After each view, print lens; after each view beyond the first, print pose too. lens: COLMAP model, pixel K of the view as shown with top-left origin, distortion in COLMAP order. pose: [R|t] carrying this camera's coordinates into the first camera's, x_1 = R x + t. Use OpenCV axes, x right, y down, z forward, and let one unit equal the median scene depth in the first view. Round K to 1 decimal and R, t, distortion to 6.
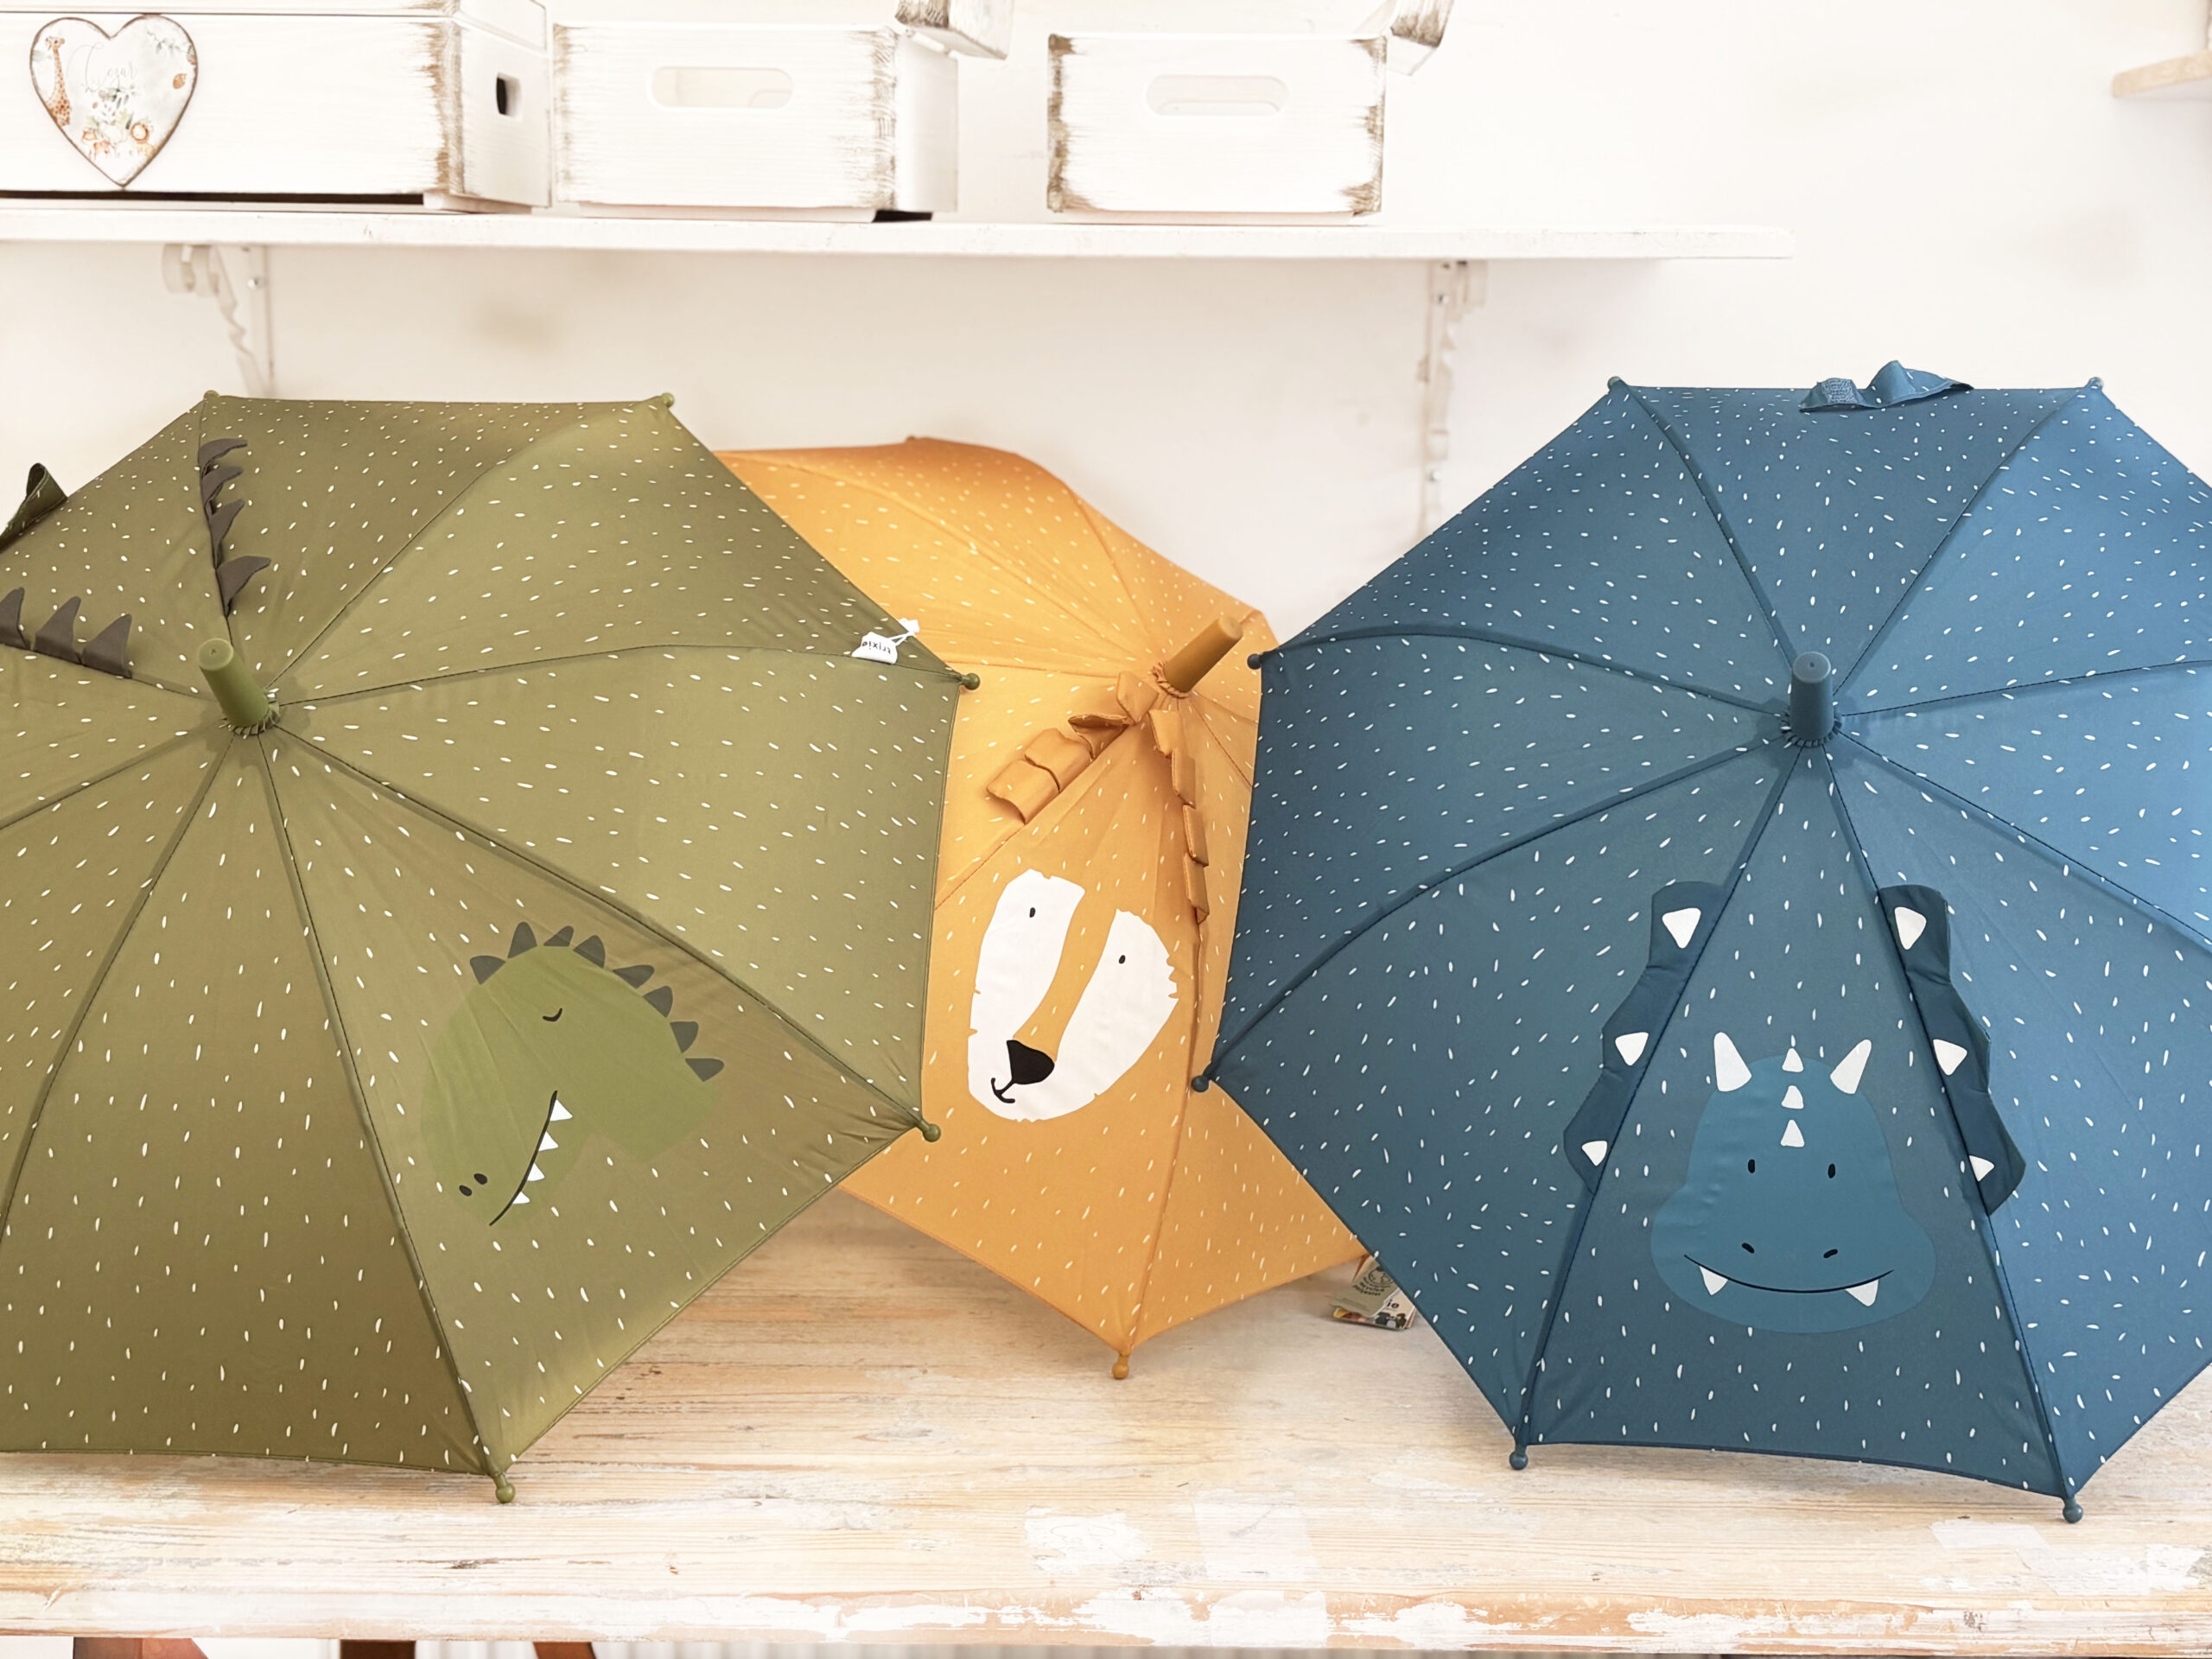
lens RADIAL K [[3027.2, 0, 1106.0], [0, 3027.2, 829.5], [0, 0, 1]] dist [0.177012, -0.809811]
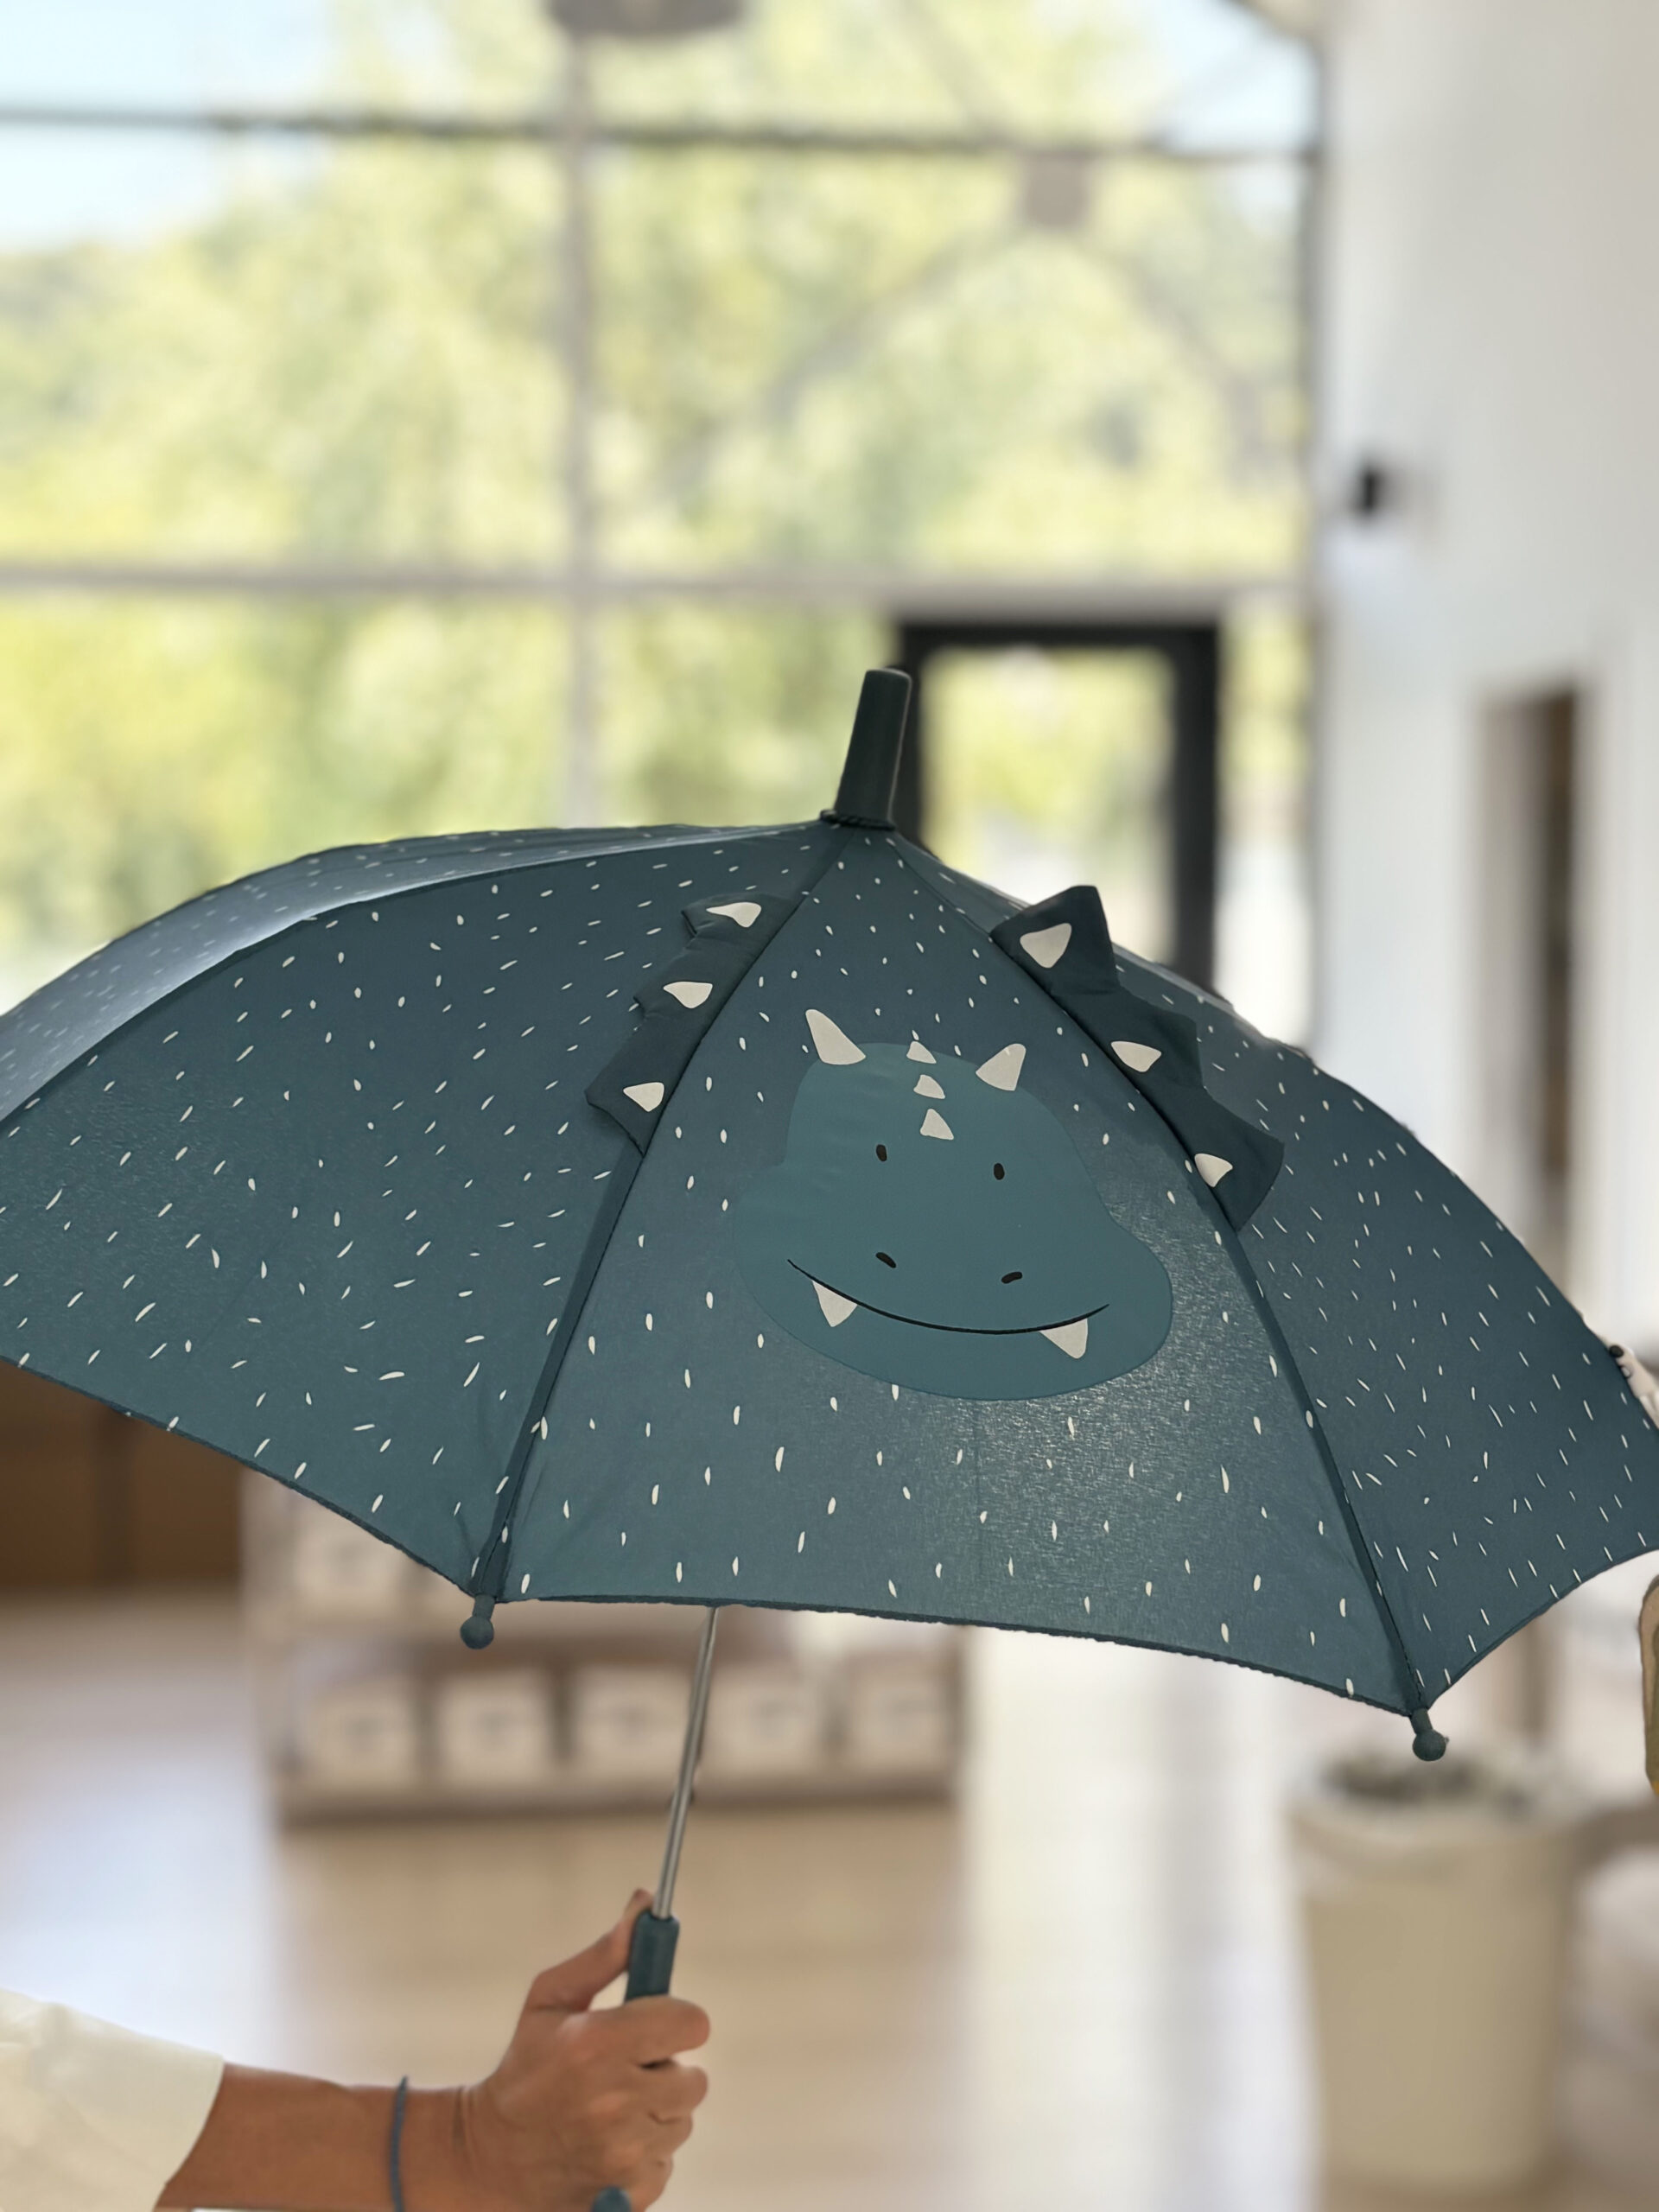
lens RADIAL K [[3027.2, 0, 829.5], [0, 3027.2, 1106.0], [0, 0, 1]] dist [0.177012, -0.809811]
pose [[0.863465, 0.309352, 0.398409, -0.046956], [0.116262, 0.646526, -0.753981, 0.569589], [-0.490827, 0.697356, 0.522287, 0.675557]]
